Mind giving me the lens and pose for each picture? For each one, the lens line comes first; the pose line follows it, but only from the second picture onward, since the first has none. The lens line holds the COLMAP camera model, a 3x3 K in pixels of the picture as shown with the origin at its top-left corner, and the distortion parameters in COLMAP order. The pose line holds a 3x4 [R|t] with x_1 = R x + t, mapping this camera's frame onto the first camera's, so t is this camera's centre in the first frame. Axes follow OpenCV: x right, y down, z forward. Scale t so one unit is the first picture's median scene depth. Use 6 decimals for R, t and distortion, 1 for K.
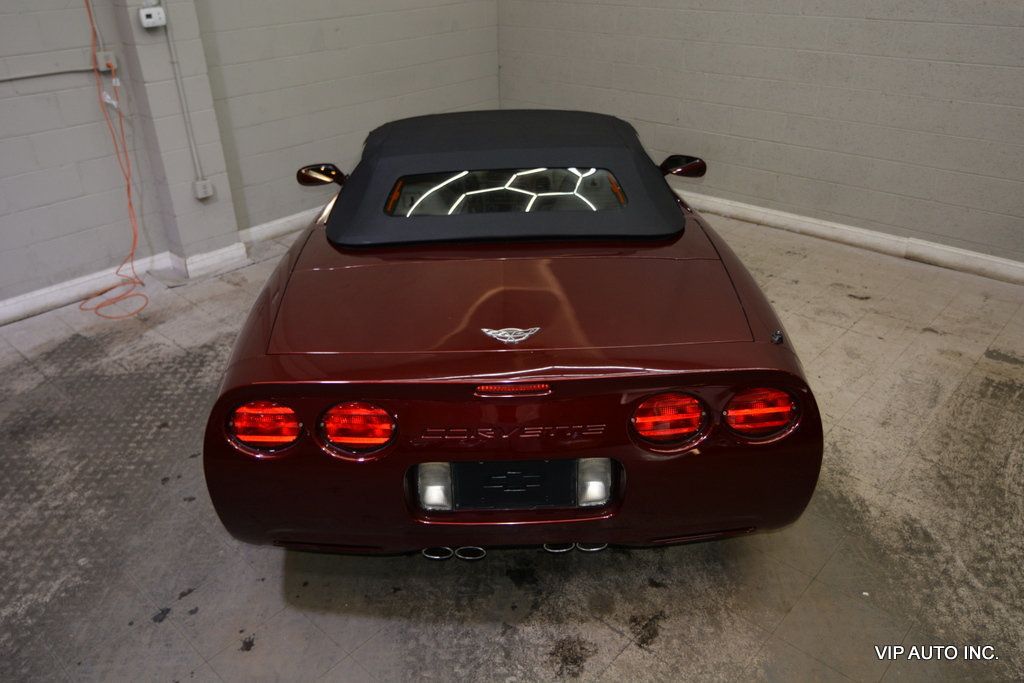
lens RADIAL K [[775.6, 0, 502.6], [0, 775.6, 326.6], [0, 0, 1]] dist [-0.024193, 0.018463]
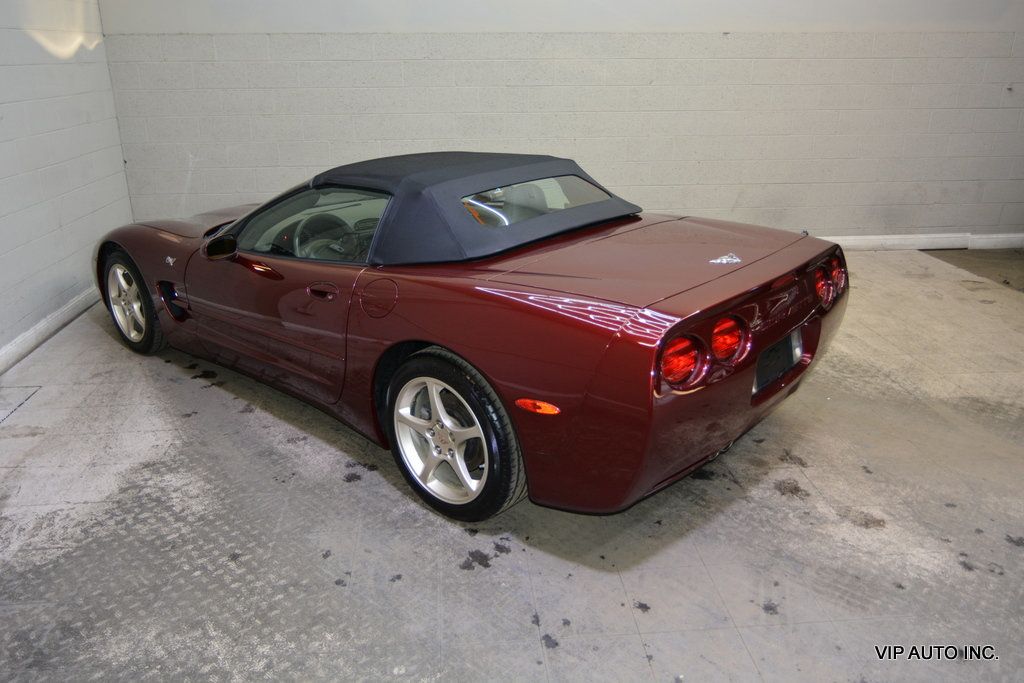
lens RADIAL K [[775.6, 0, 502.6], [0, 775.6, 326.6], [0, 0, 1]] dist [-0.024193, 0.018463]
pose [[0.674698, -0.227423, 0.702183, -0.625236], [0.326685, 0.945101, -0.007799, 0.001050], [-0.661861, 0.234654, 0.711953, 0.166658]]
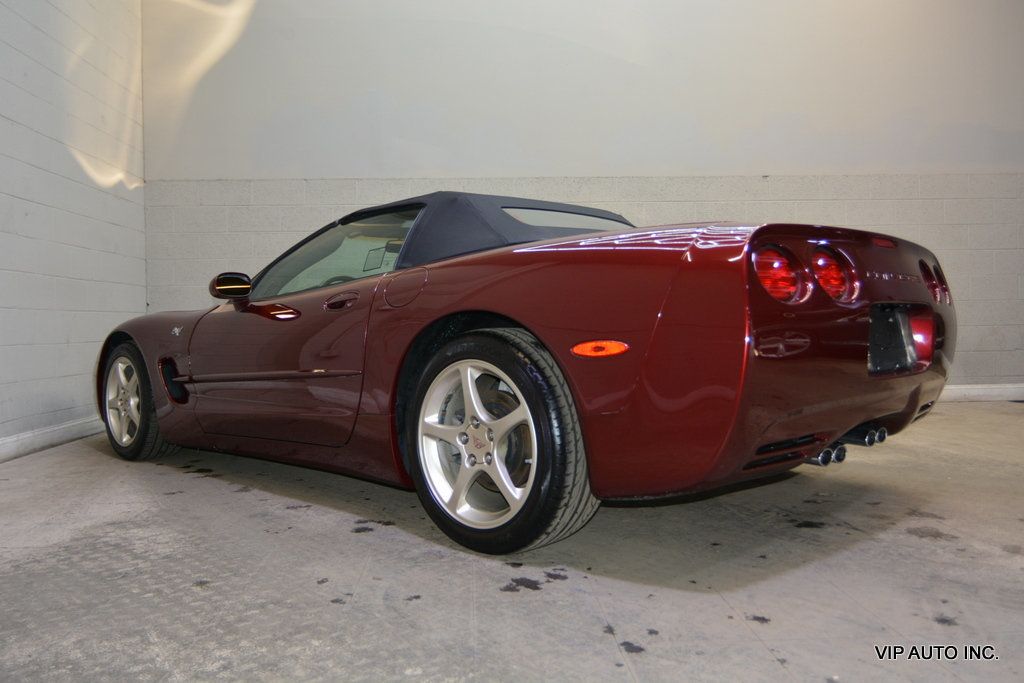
lens RADIAL K [[801.3, 0, 500.2], [0, 801.3, 331.0], [0, 0, 1]] dist [-0.007753, 0.004784]
pose [[0.704311, 0.007188, 0.709855, -0.593126], [0.322335, 0.887686, -0.328806, 0.192485], [-0.632492, 0.460393, 0.622890, 0.314427]]
